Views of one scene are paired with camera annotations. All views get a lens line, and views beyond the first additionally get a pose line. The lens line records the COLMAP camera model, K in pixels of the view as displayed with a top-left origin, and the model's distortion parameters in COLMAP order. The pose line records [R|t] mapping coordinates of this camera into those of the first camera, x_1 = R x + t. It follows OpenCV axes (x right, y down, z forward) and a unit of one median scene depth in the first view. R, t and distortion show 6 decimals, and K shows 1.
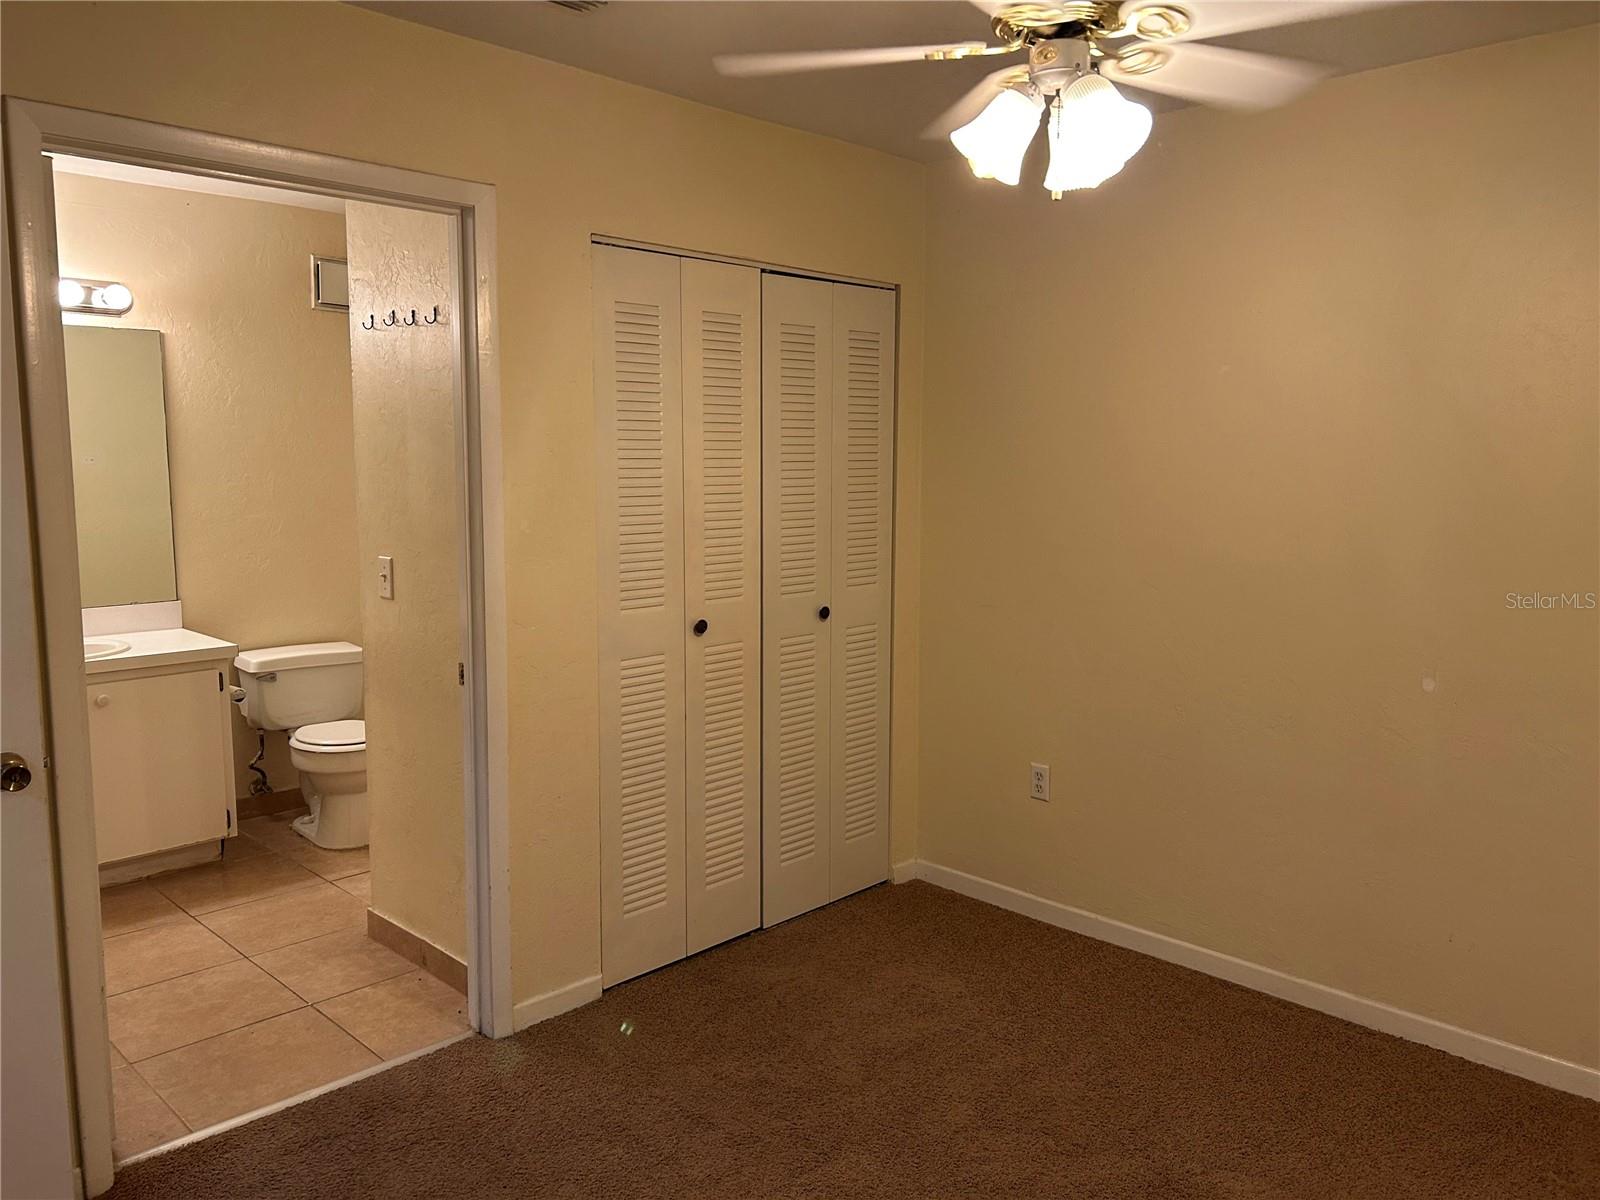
lens RADIAL K [[1214.6, 0, 798.0], [0, 1214.6, 589.4], [0, 0, 1]] dist [0.067932, -0.019256]
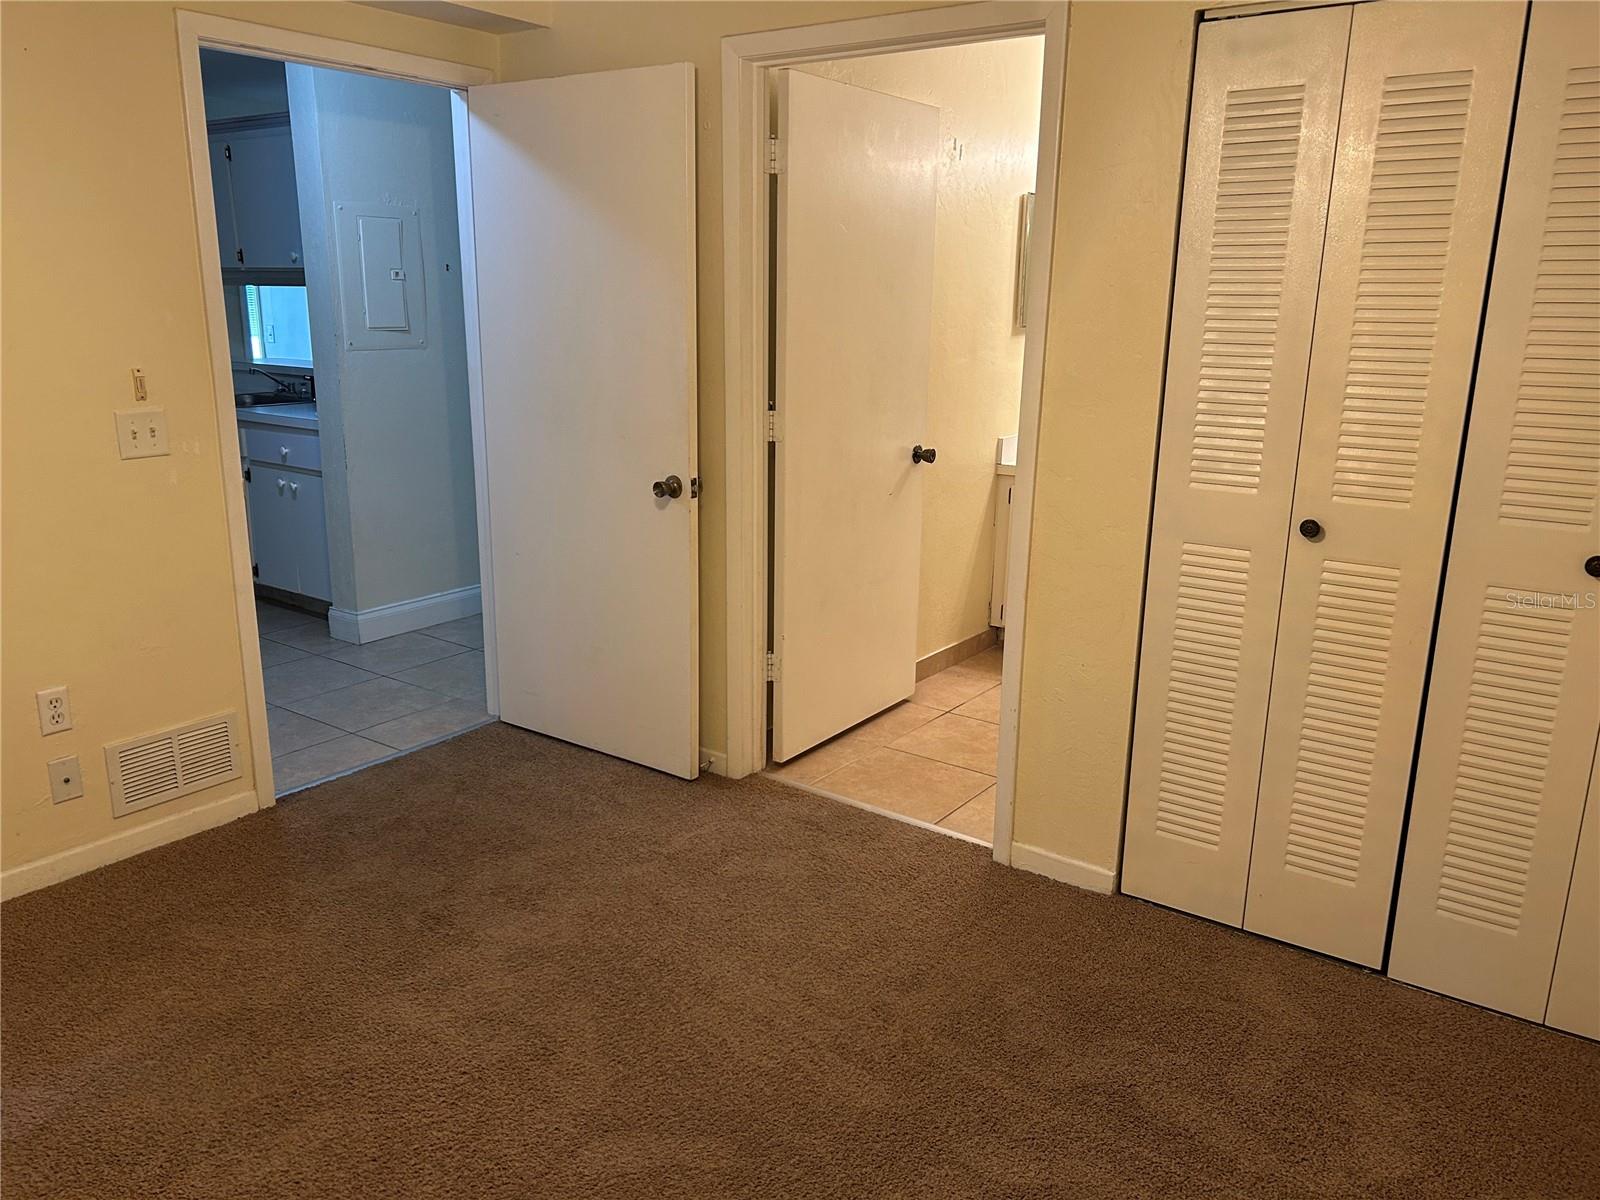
lens RADIAL K [[1214.6, 0, 803.9], [0, 1214.6, 610.5], [0, 0, 1]] dist [0.067932, -0.019256]
pose [[0.160085, 0.249023, -0.955175, 0.641373], [-0.136256, 0.963967, 0.228479, -0.054166], [0.977654, 0.093572, 0.188248, 0.593834]]
